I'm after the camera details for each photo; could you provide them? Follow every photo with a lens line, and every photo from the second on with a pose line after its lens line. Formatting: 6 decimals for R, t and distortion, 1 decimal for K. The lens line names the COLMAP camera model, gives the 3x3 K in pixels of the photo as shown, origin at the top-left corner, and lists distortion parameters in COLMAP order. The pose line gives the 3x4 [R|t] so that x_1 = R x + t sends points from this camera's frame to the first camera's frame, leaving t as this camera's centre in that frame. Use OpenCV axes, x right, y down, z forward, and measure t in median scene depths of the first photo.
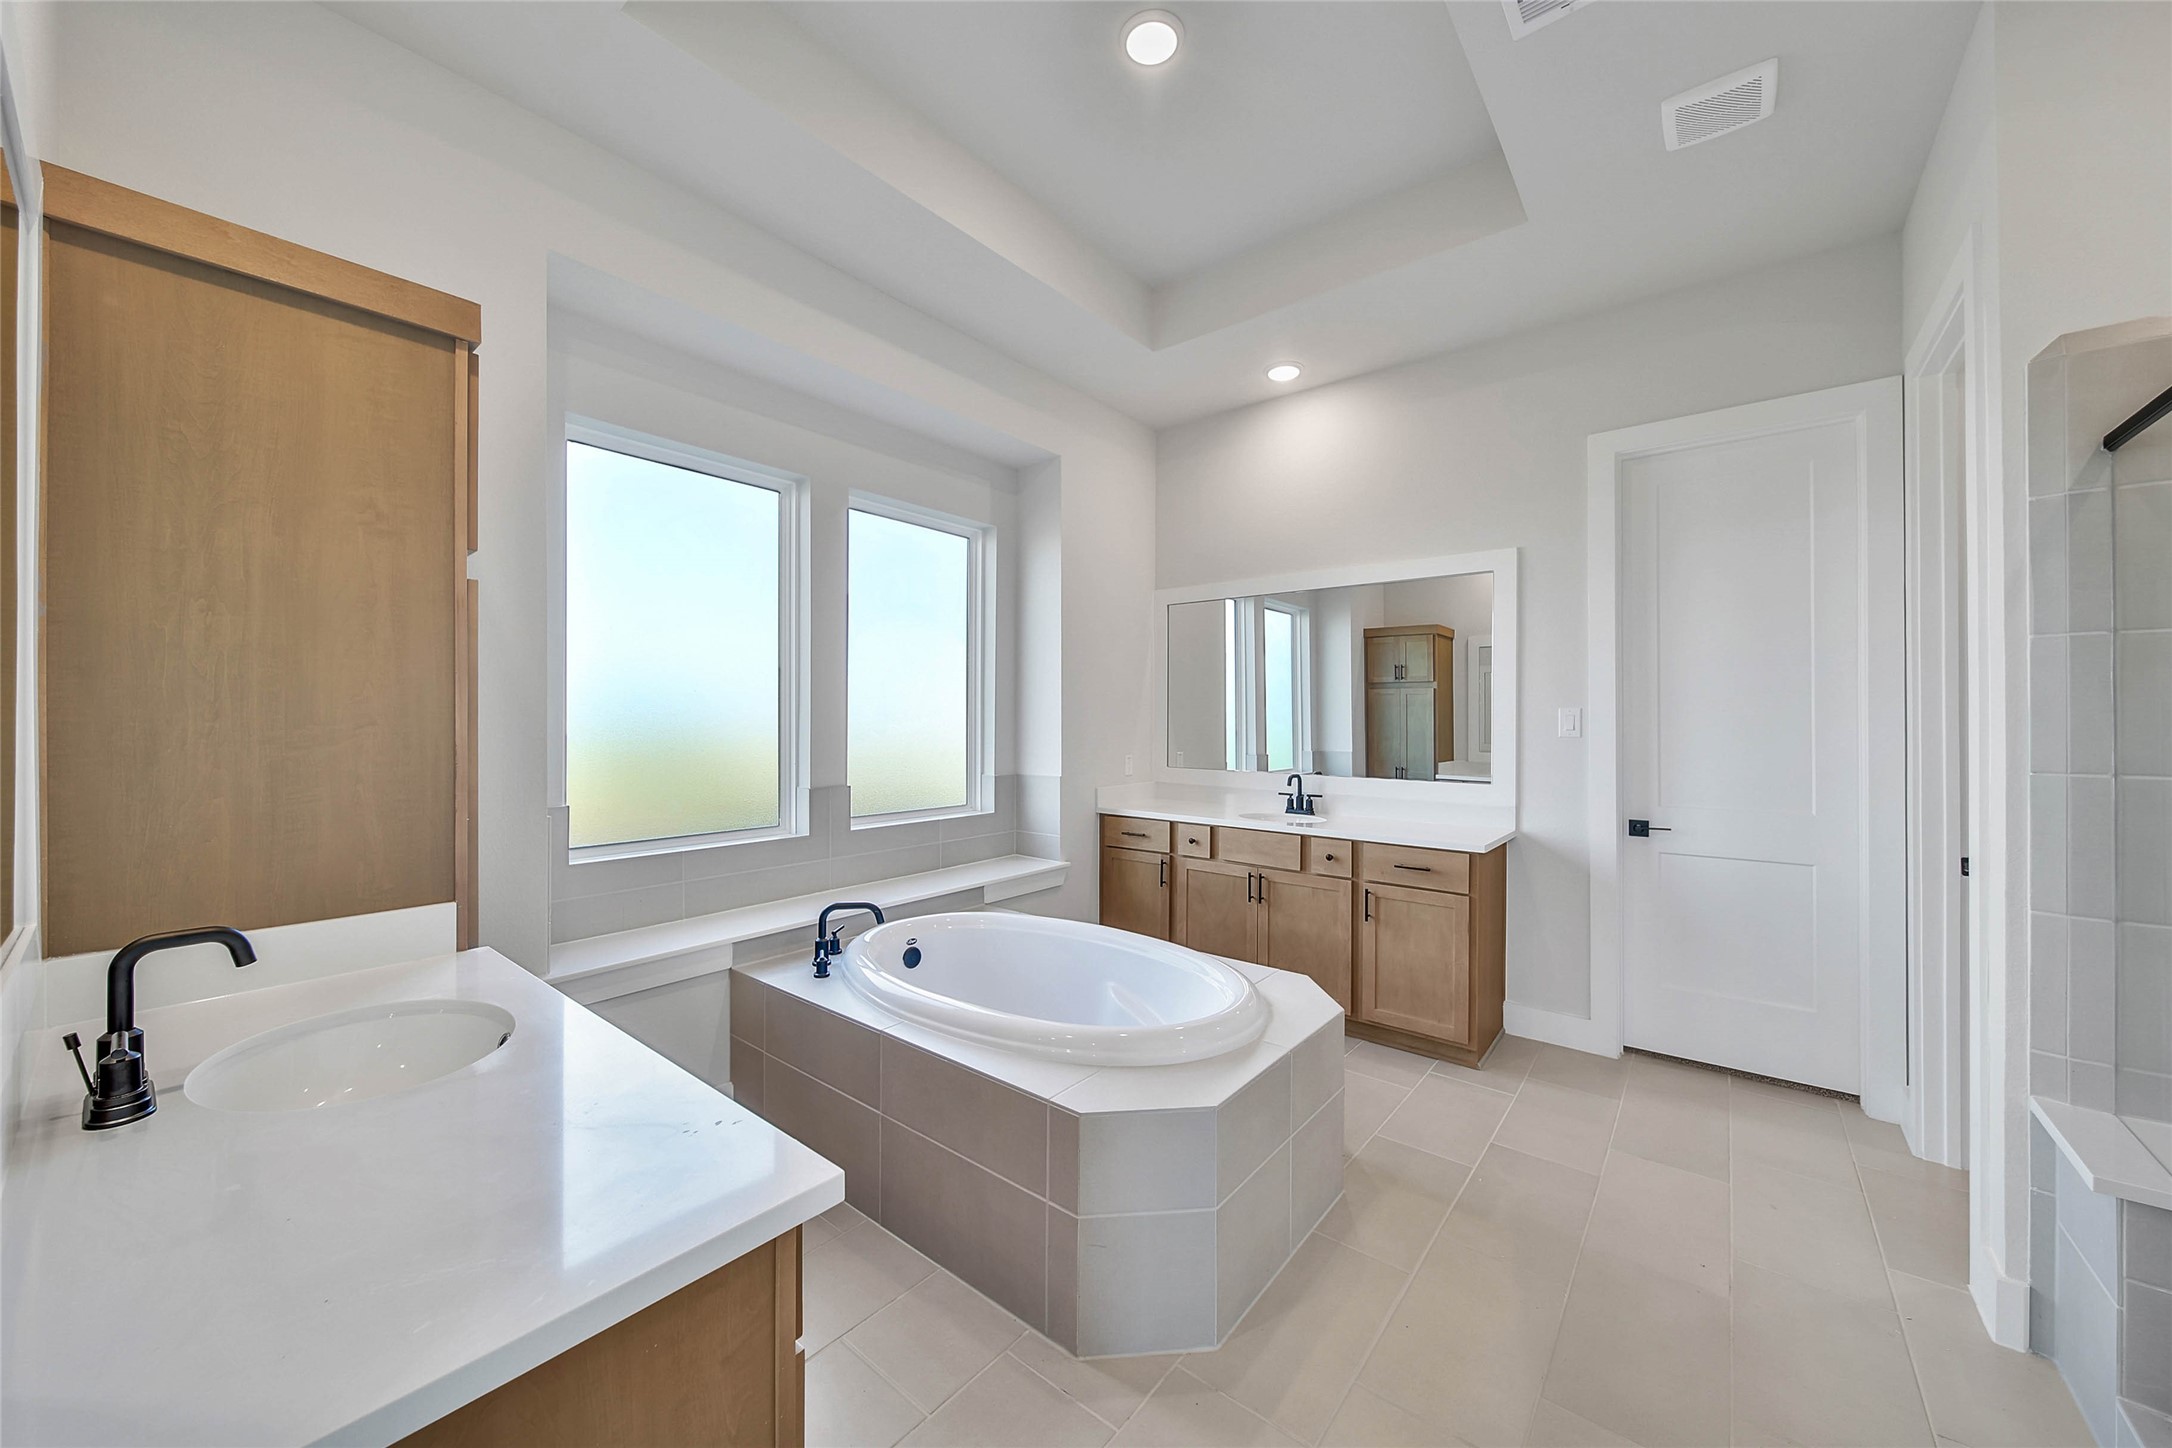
lens RADIAL K [[799.1, 0, 1073.8], [0, 799.1, 721.8], [0, 0, 1]] dist [0.005917, -0.002074]
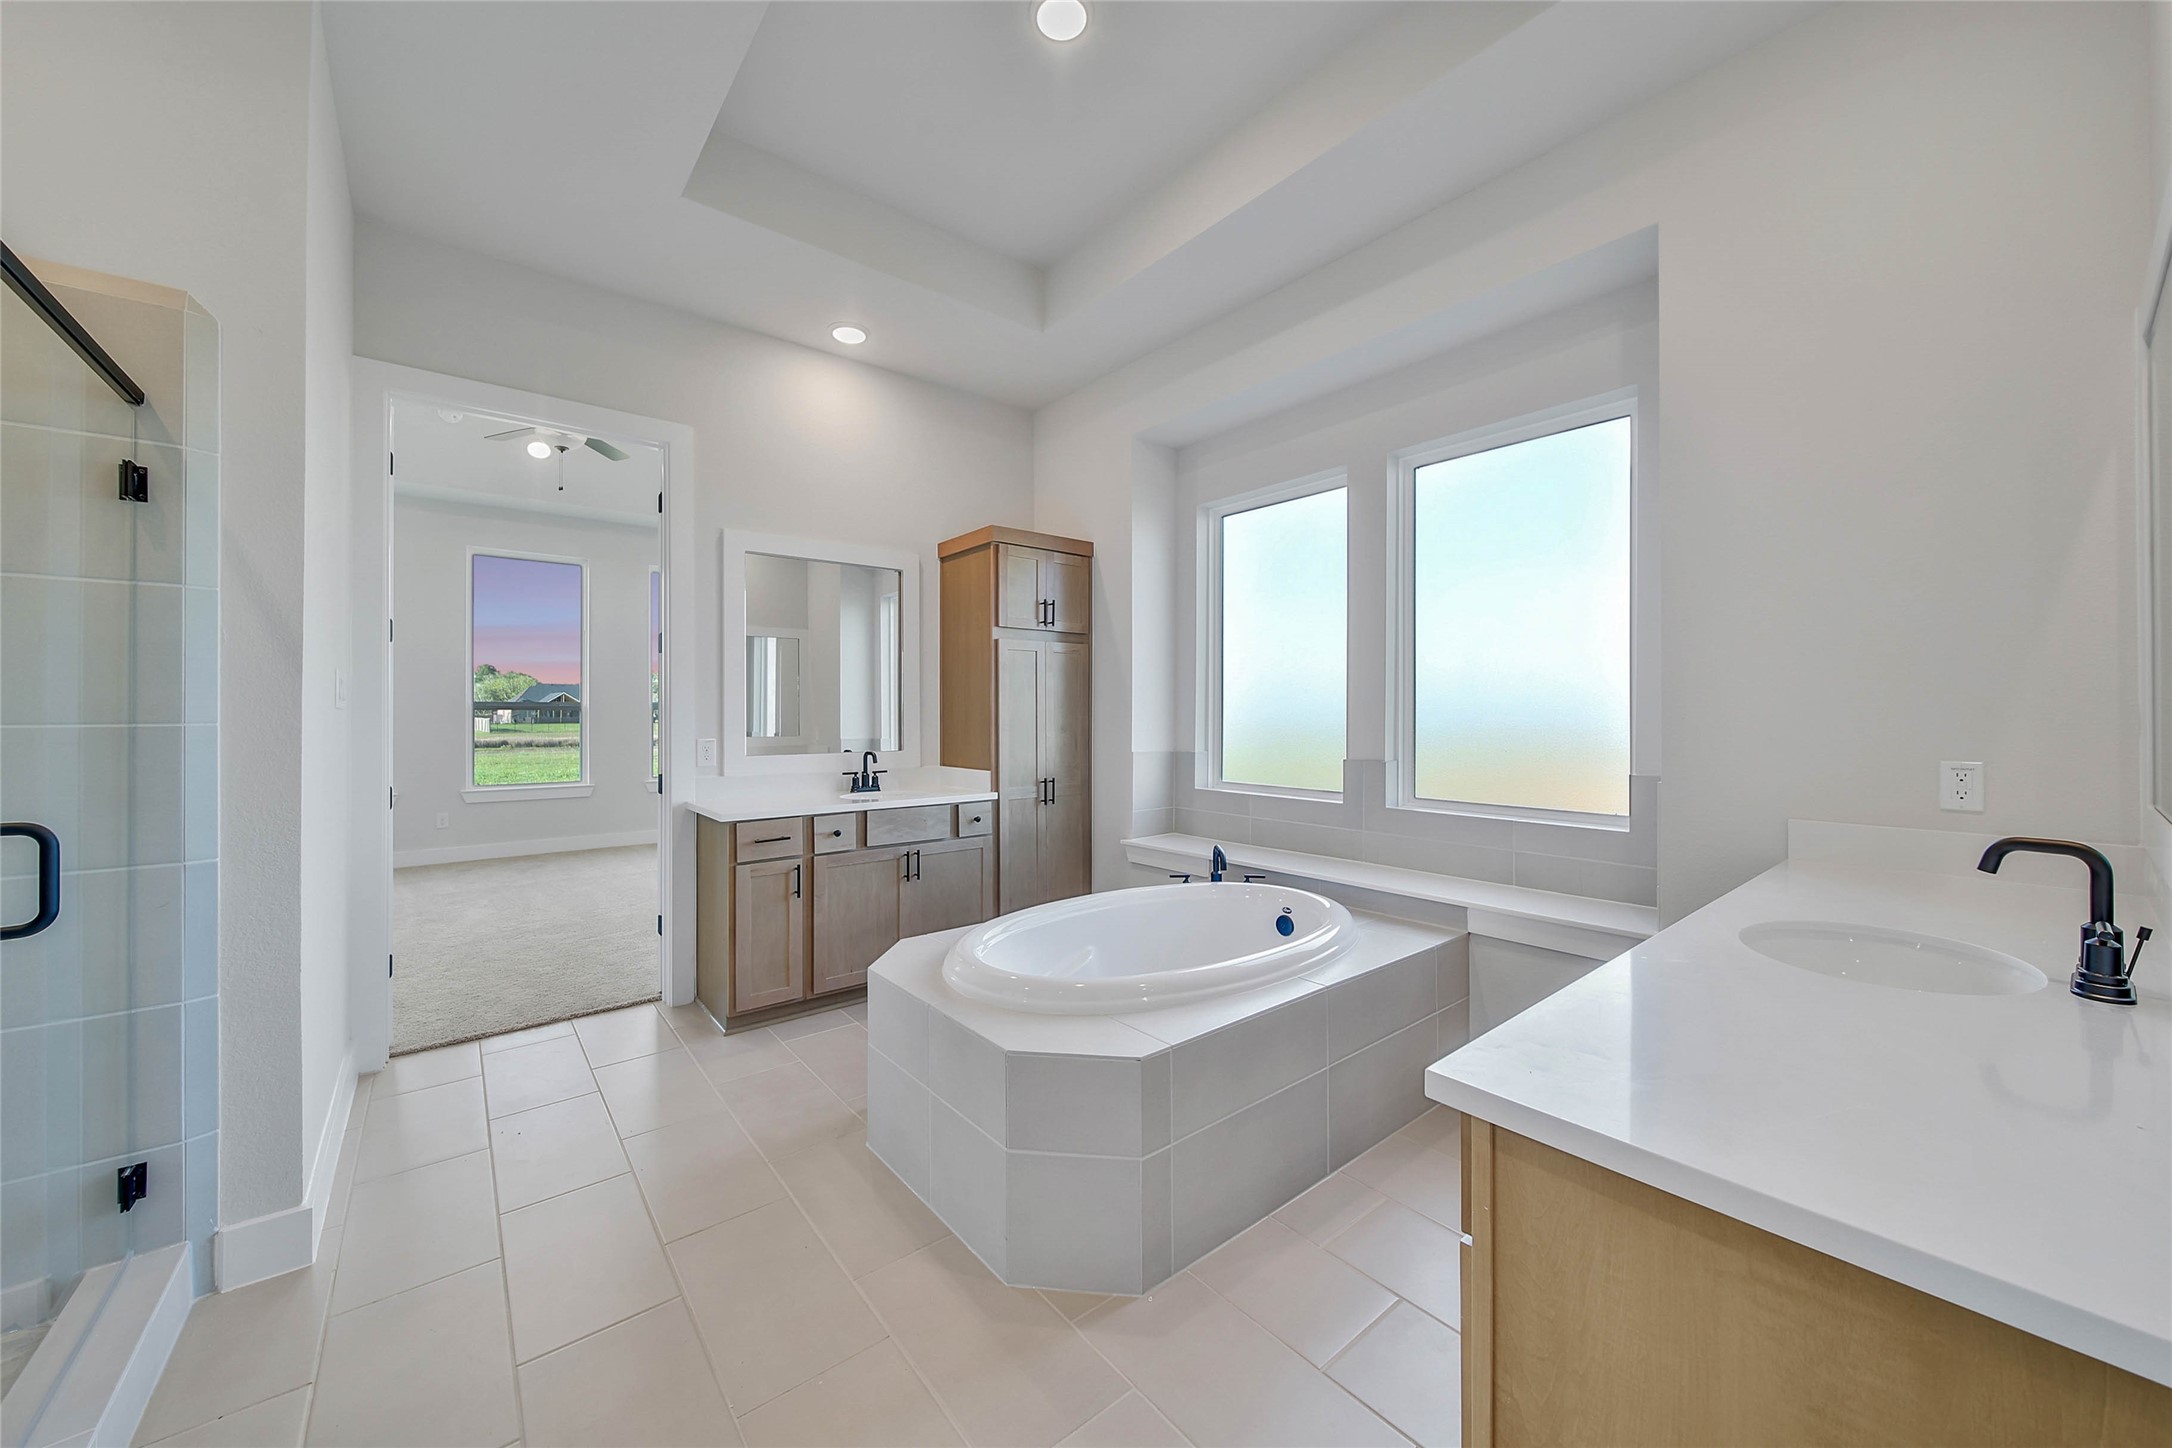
lens RADIAL K [[799.1, 0, 1085.6], [0, 799.1, 714.5], [0, 0, 1]] dist [0.005917, -0.002074]
pose [[-0.206949, -0.001905, -0.978350, 0.702517], [-0.002830, 0.999995, -0.001349, 0.024157], [0.978348, 0.002489, -0.206953, 0.802926]]
